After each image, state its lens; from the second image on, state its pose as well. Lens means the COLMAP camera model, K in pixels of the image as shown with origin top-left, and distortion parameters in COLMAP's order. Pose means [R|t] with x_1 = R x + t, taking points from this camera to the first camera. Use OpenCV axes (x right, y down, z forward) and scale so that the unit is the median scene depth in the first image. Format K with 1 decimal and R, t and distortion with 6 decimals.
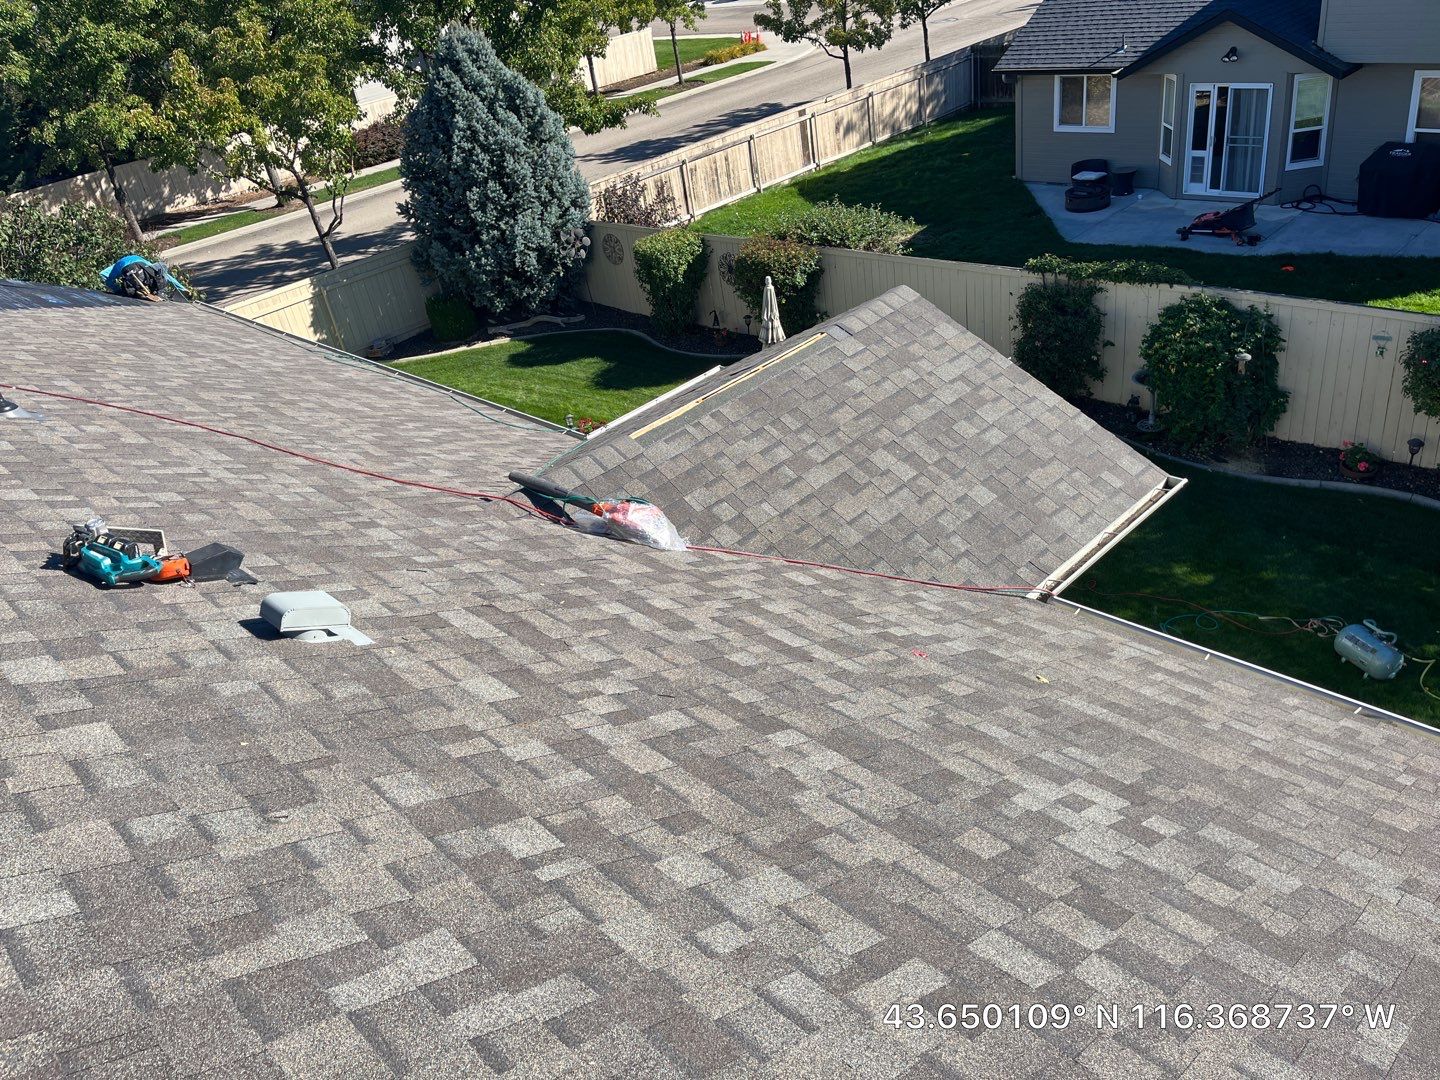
lens RADIAL K [[1071.4, 0, 726.2], [0, 1071.4, 532.5], [0, 0, 1]] dist [0.082584, -0.106970]
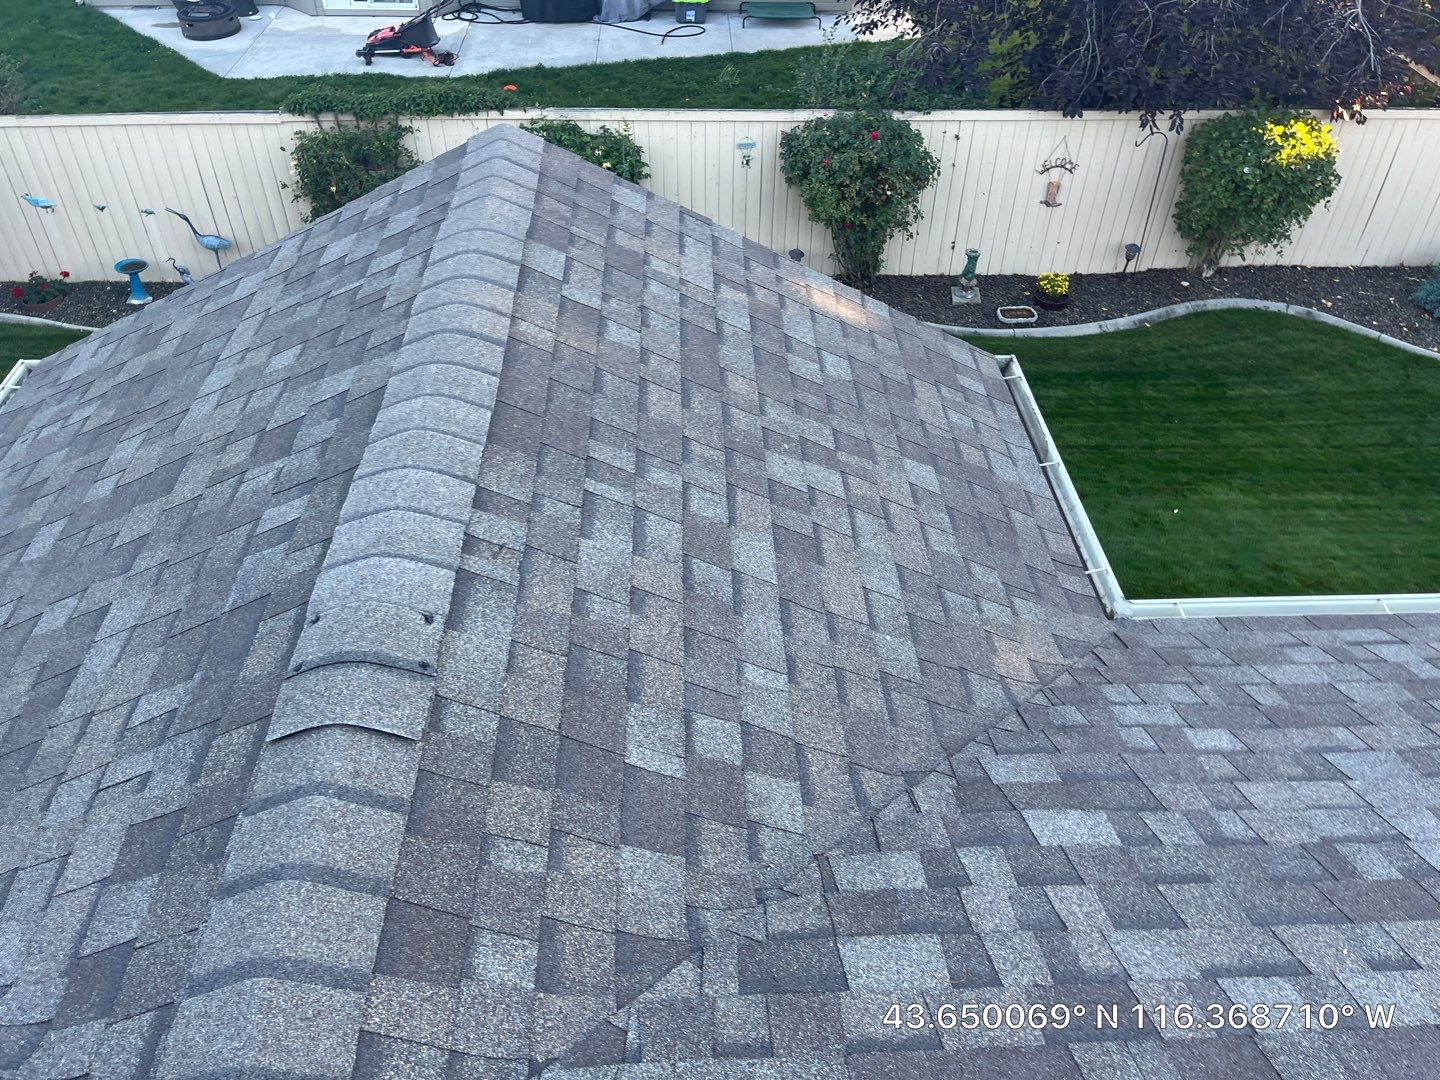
lens RADIAL K [[1071.4, 0, 726.2], [0, 1071.4, 532.5], [0, 0, 1]] dist [0.082584, -0.106970]
pose [[0.663795, -0.358570, 0.656357, -0.109231], [0.272816, 0.933200, 0.233902, -0.086238], [-0.696382, 0.023802, 0.717277, 0.346708]]
